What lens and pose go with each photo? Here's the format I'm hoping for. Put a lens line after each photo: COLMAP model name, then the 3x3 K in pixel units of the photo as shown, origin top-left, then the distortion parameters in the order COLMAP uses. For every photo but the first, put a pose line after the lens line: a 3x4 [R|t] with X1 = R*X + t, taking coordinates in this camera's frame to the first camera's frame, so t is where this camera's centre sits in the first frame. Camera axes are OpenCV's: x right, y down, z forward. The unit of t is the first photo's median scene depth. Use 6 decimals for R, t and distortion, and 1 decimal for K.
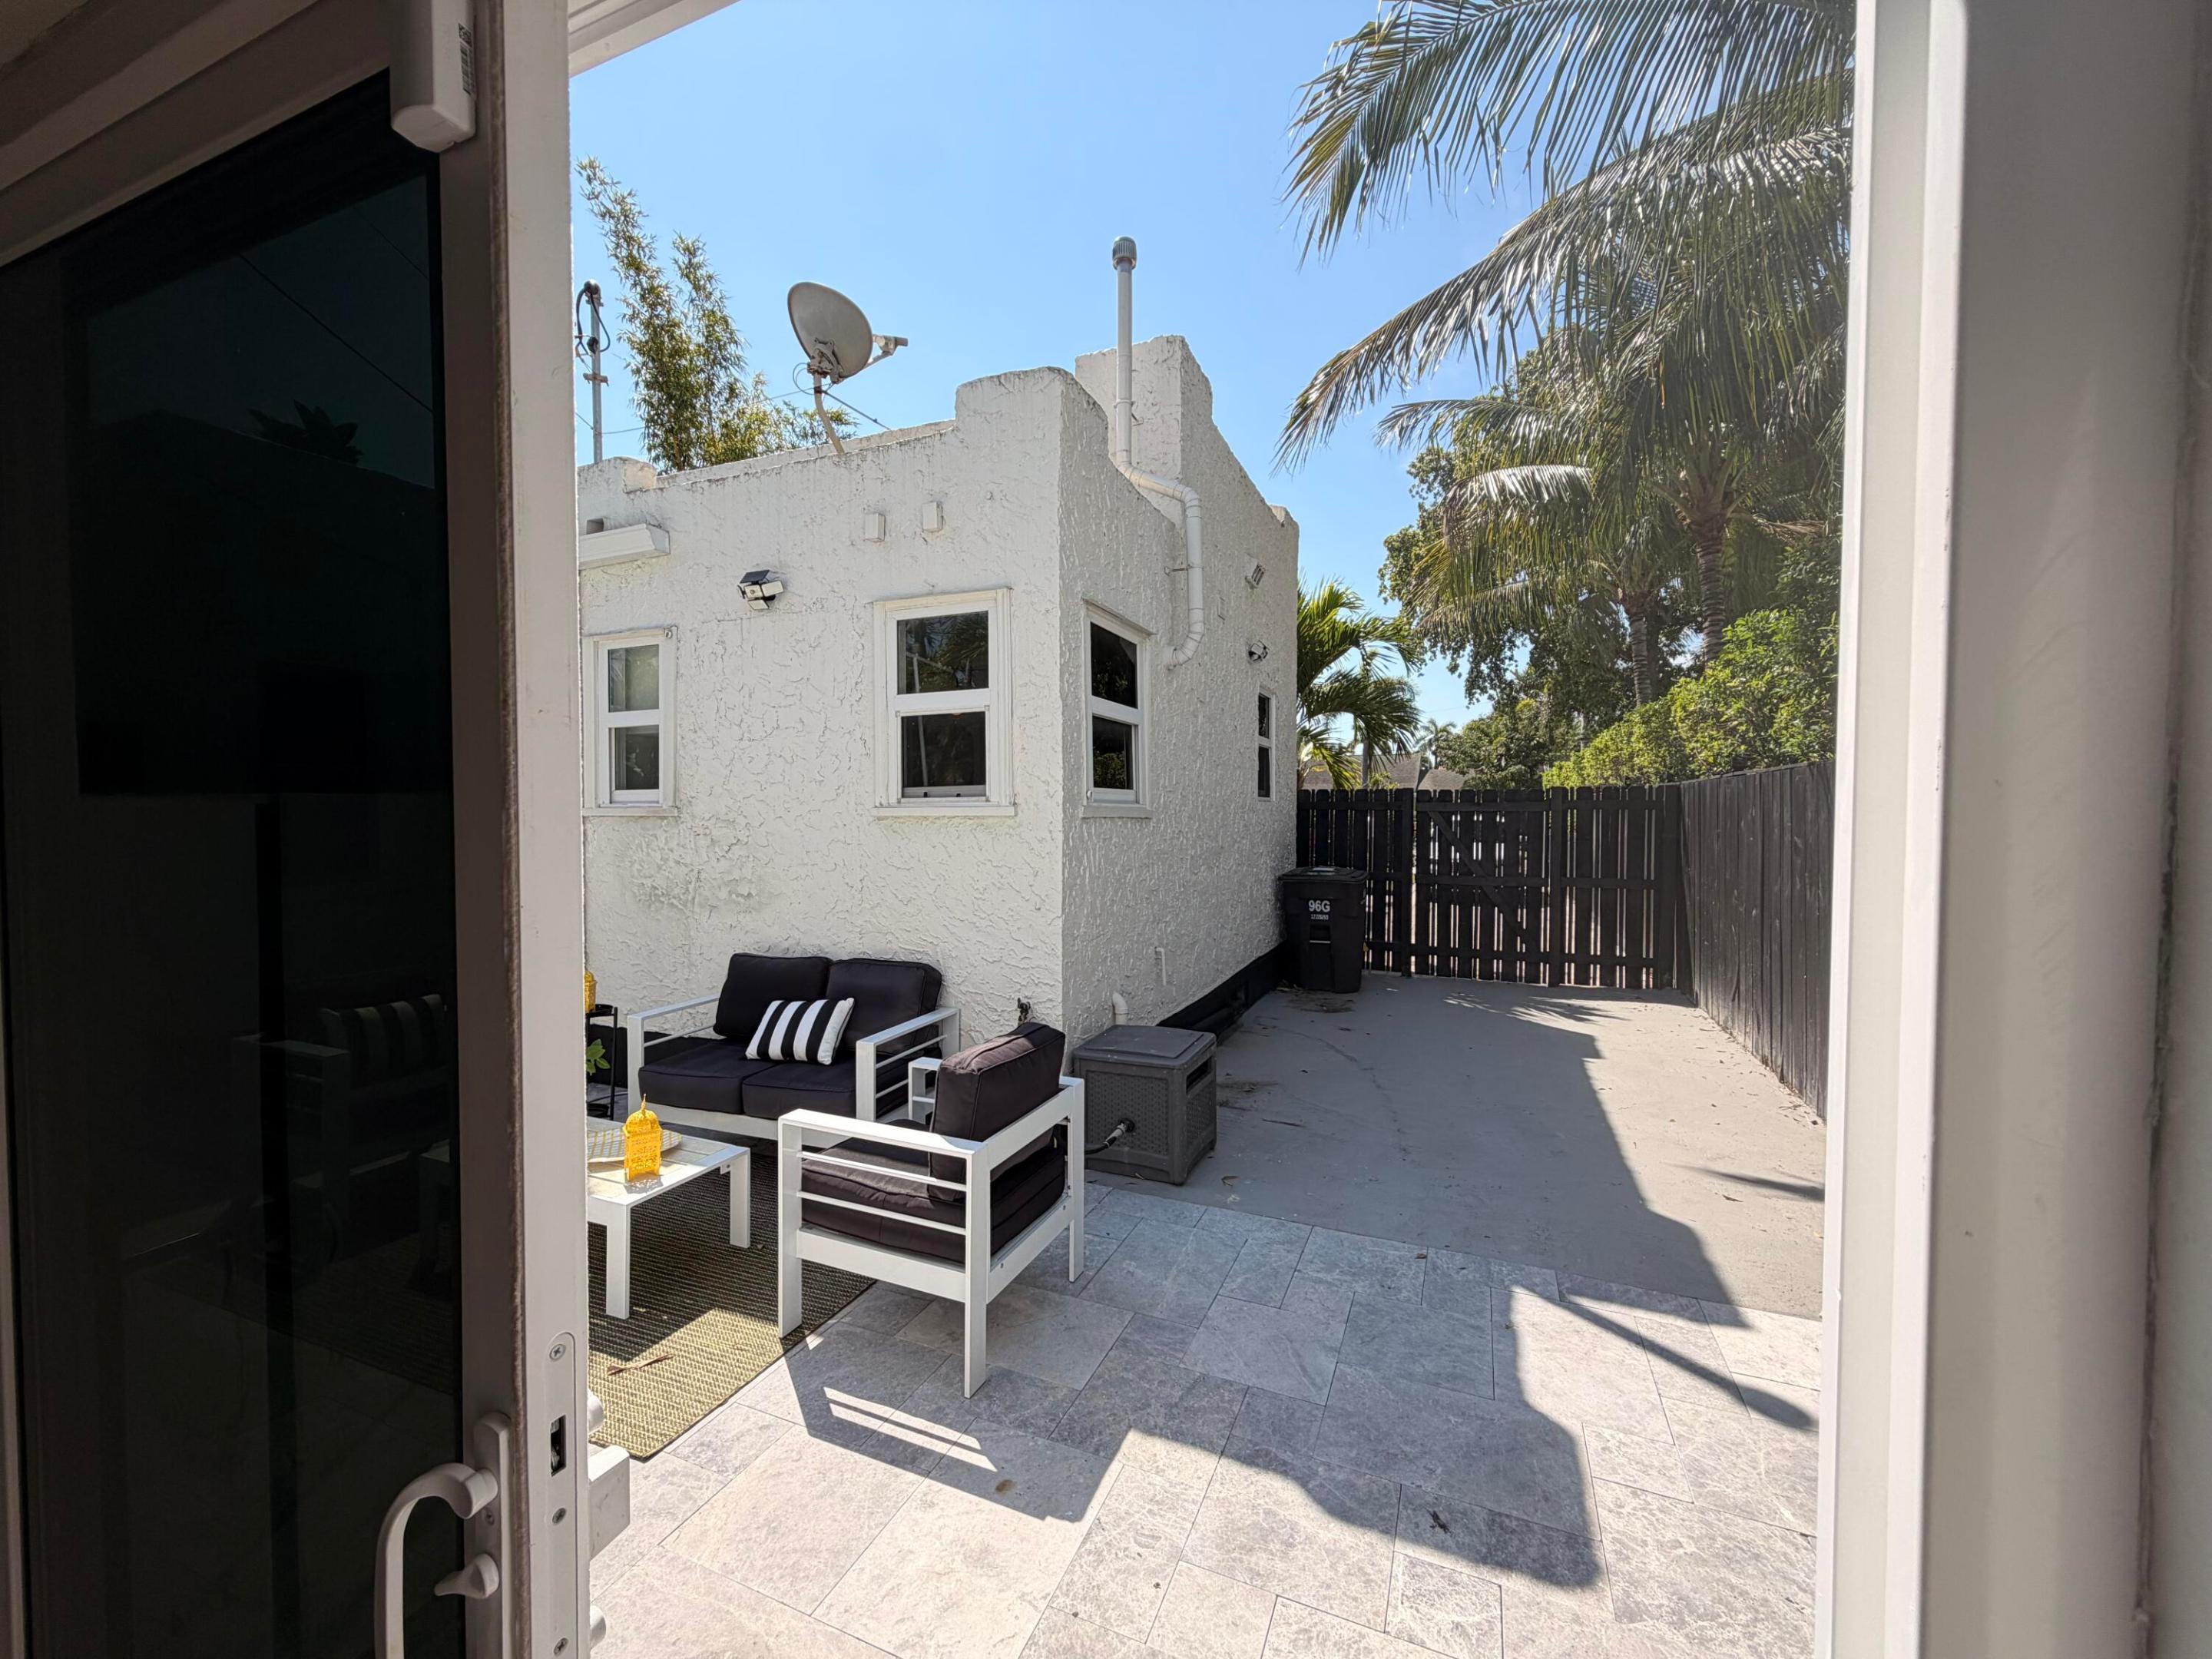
lens RADIAL K [[877.5, 0, 1102.0], [0, 877.5, 828.1], [0, 0, 1]] dist [-0.000087, 0.000225]
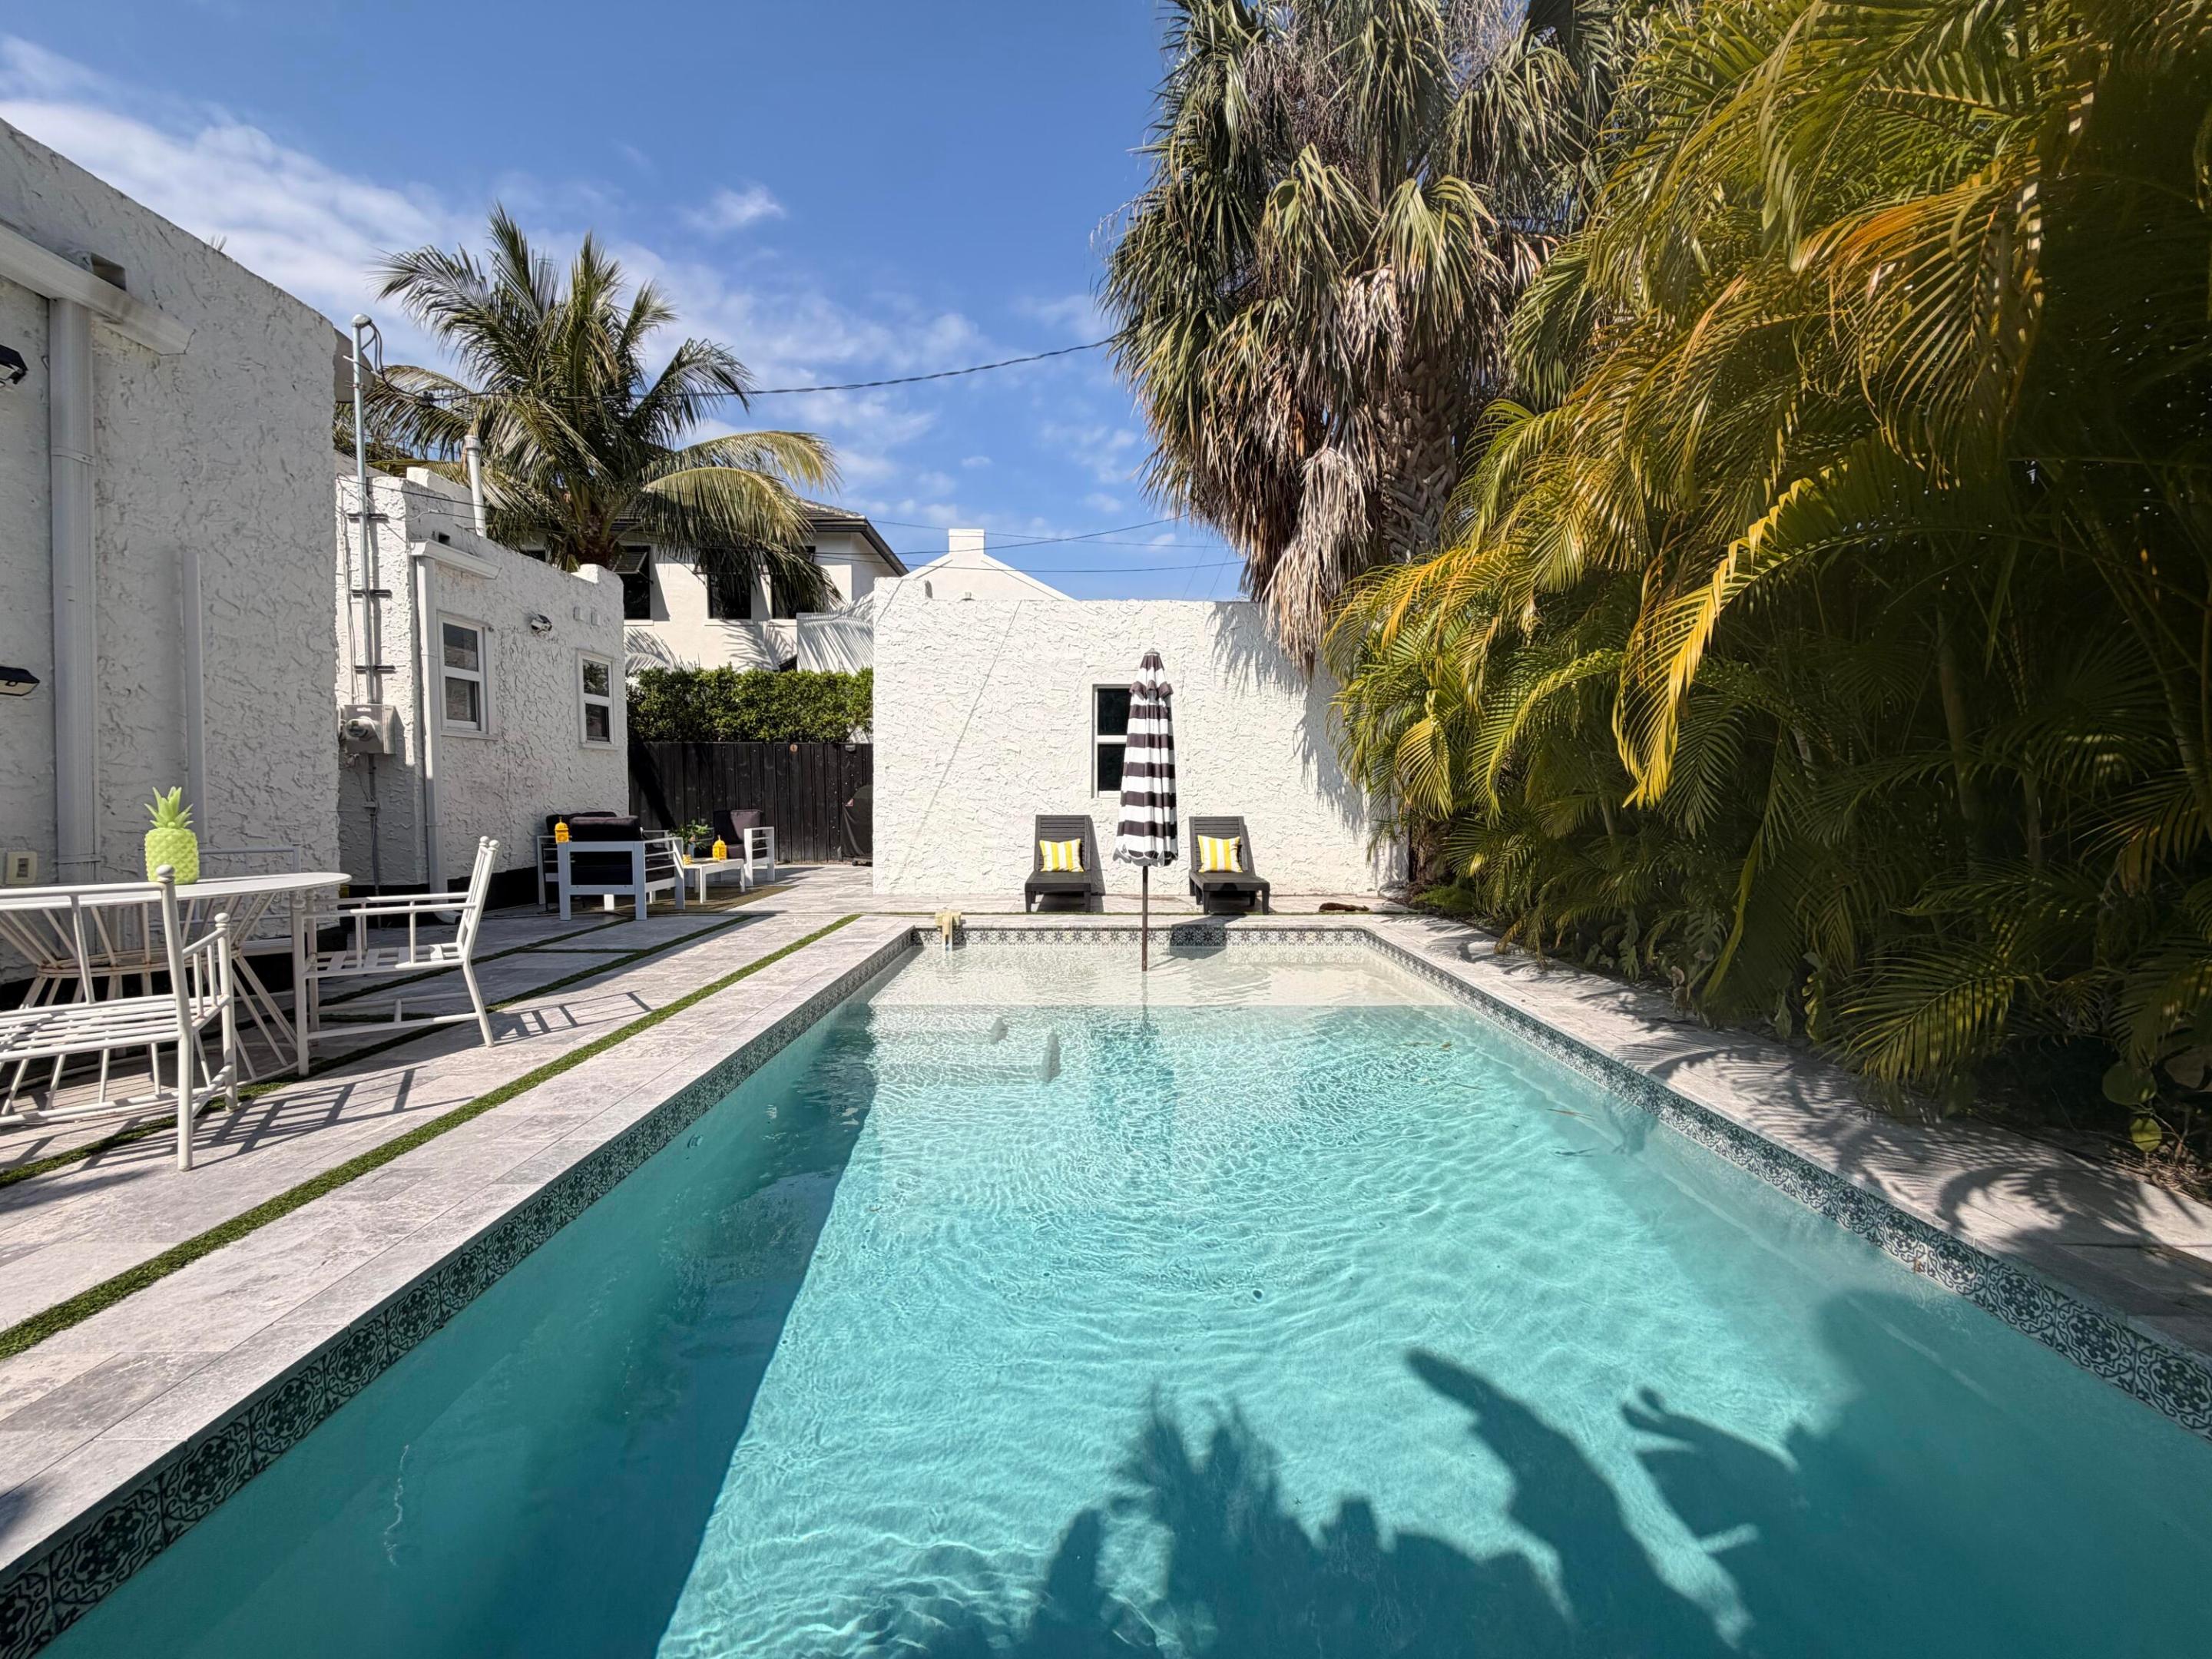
lens RADIAL K [[877.5, 0, 1103.1], [0, 877.5, 829.8], [0, 0, 1]] dist [-0.000087, 0.000225]
pose [[-0.396566, -0.039764, 0.917144, -2.682837], [0.012944, 0.998720, 0.048898, 0.098155], [-0.917915, 0.031263, -0.395544, 0.654095]]
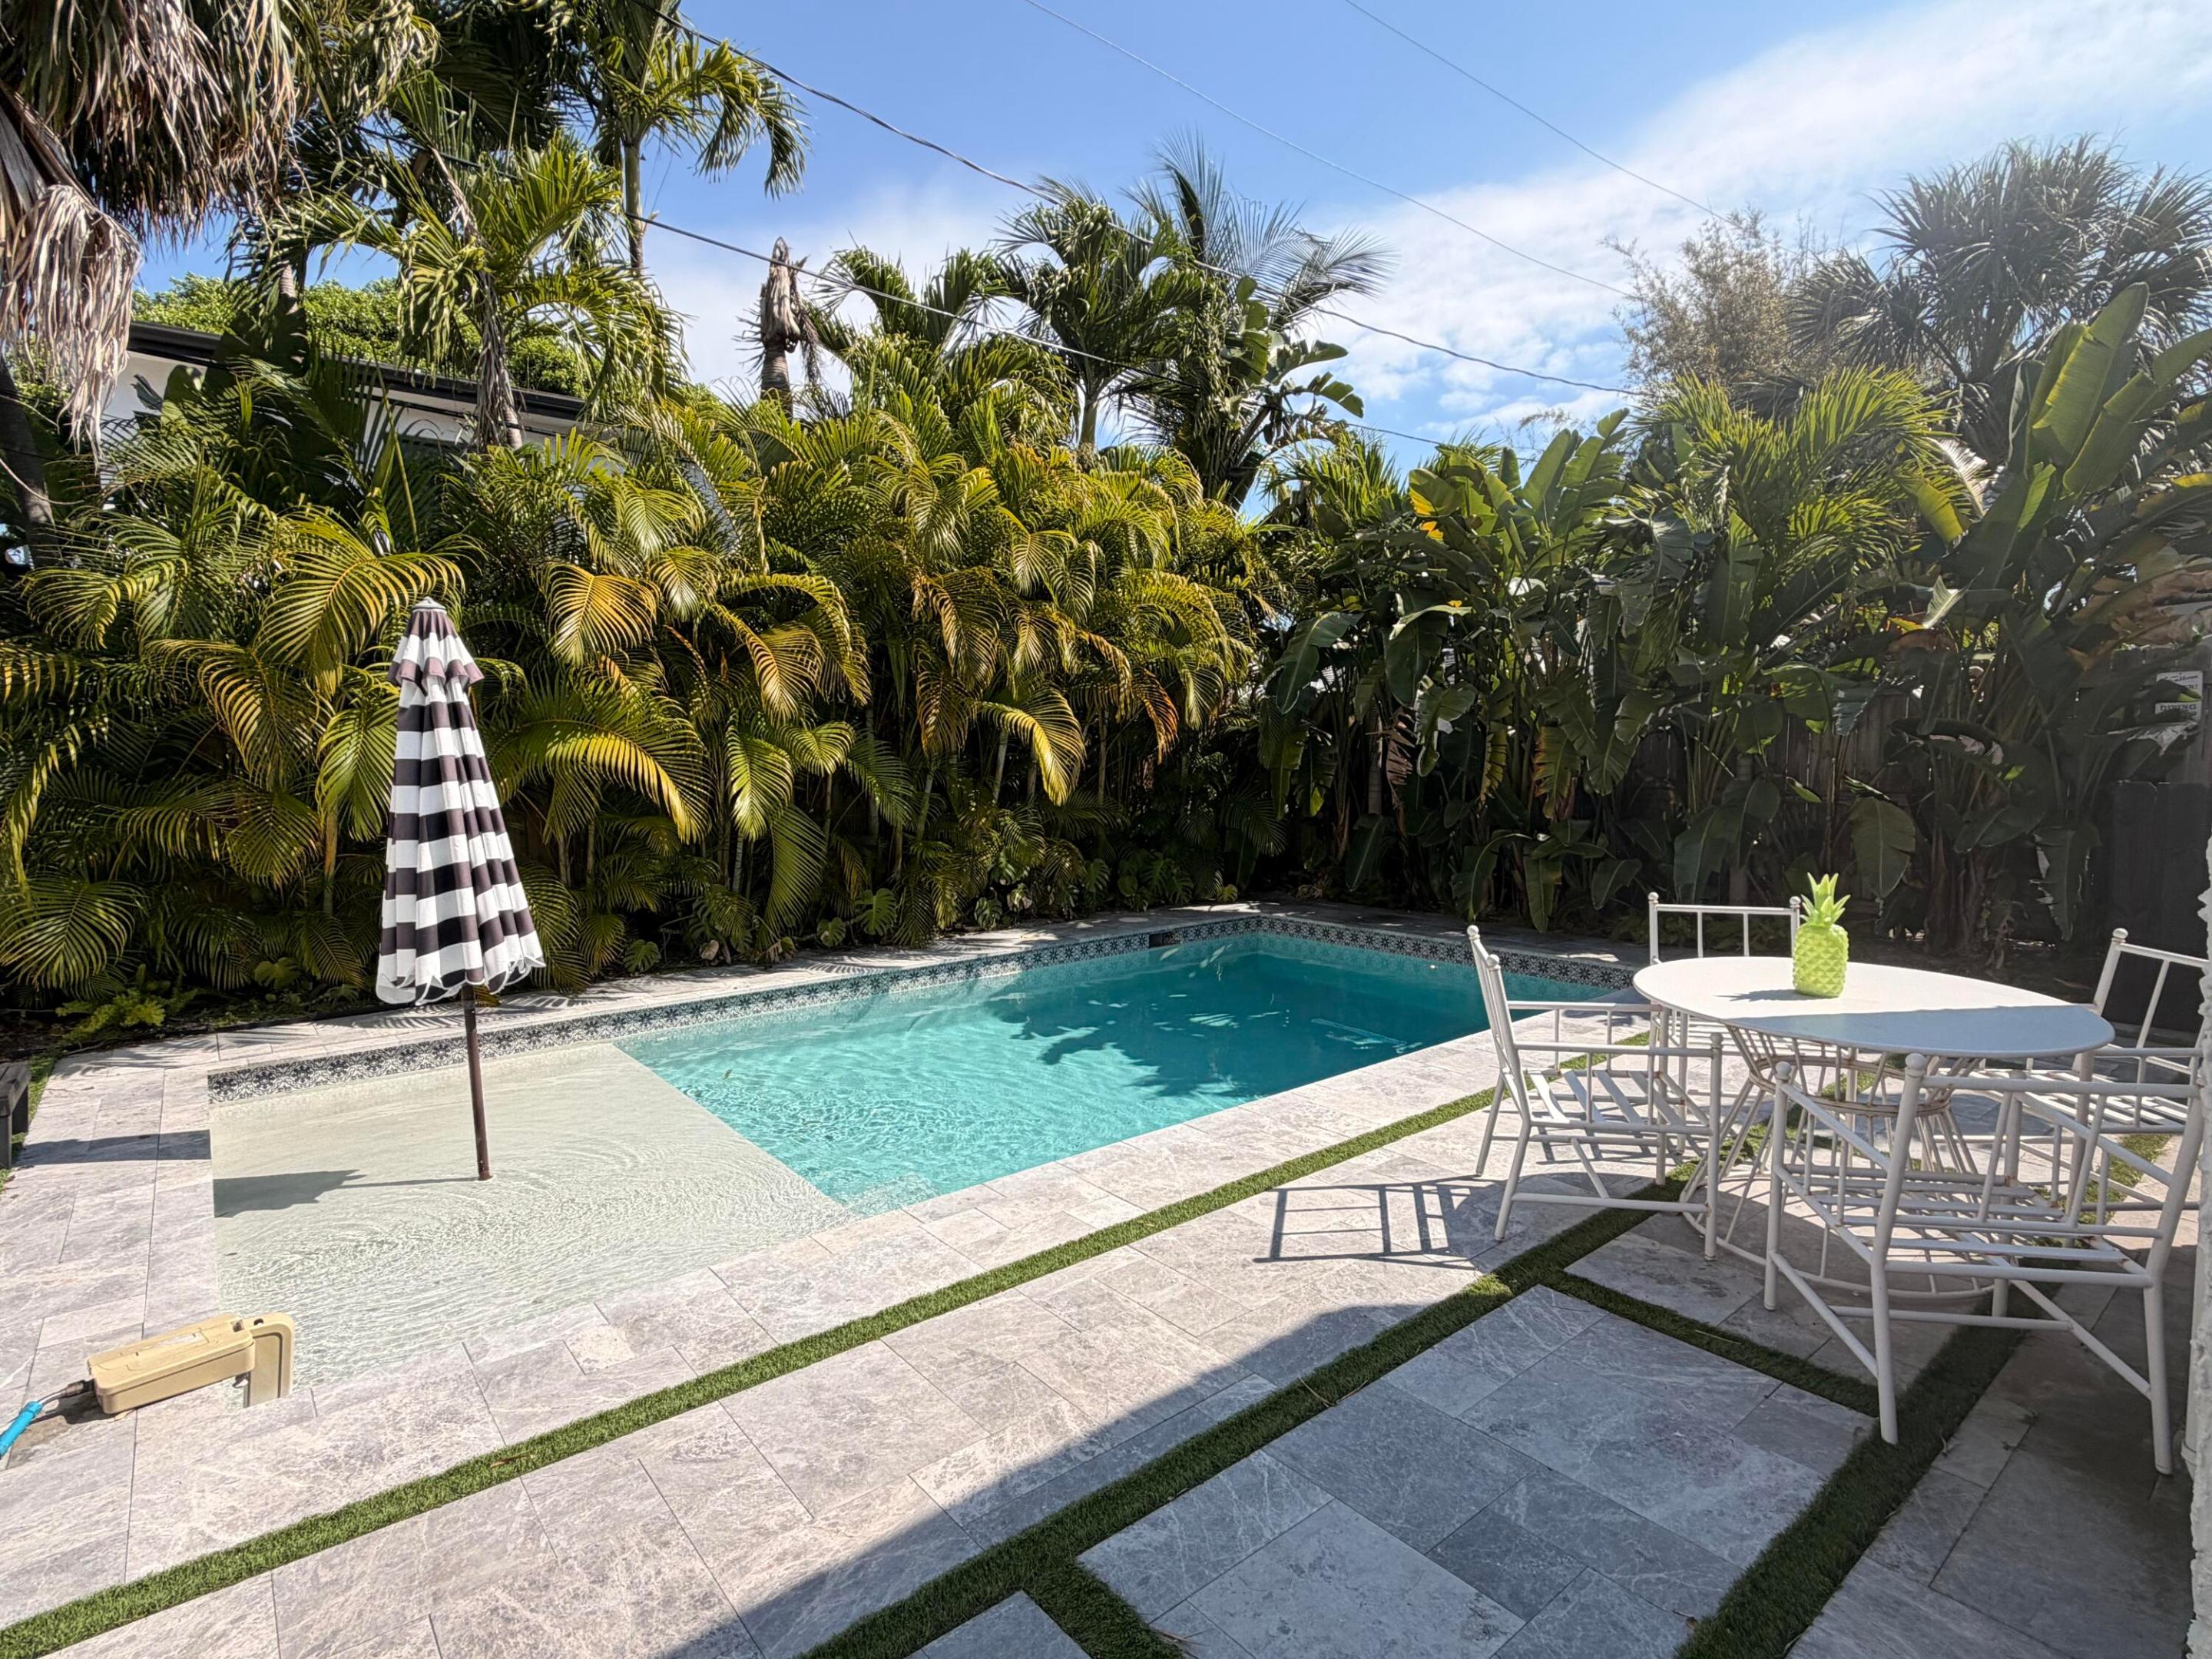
lens RADIAL K [[1108.5, 0, 1109.1], [0, 1108.5, 830.0], [0, 0, 1]] dist [0.002221, -0.001988]
pose [[-0.455848, 0.071796, -0.887157, -0.780863], [-0.002789, 0.996621, 0.082087, -0.003890], [0.890053, 0.039893, -0.454108, 0.996131]]
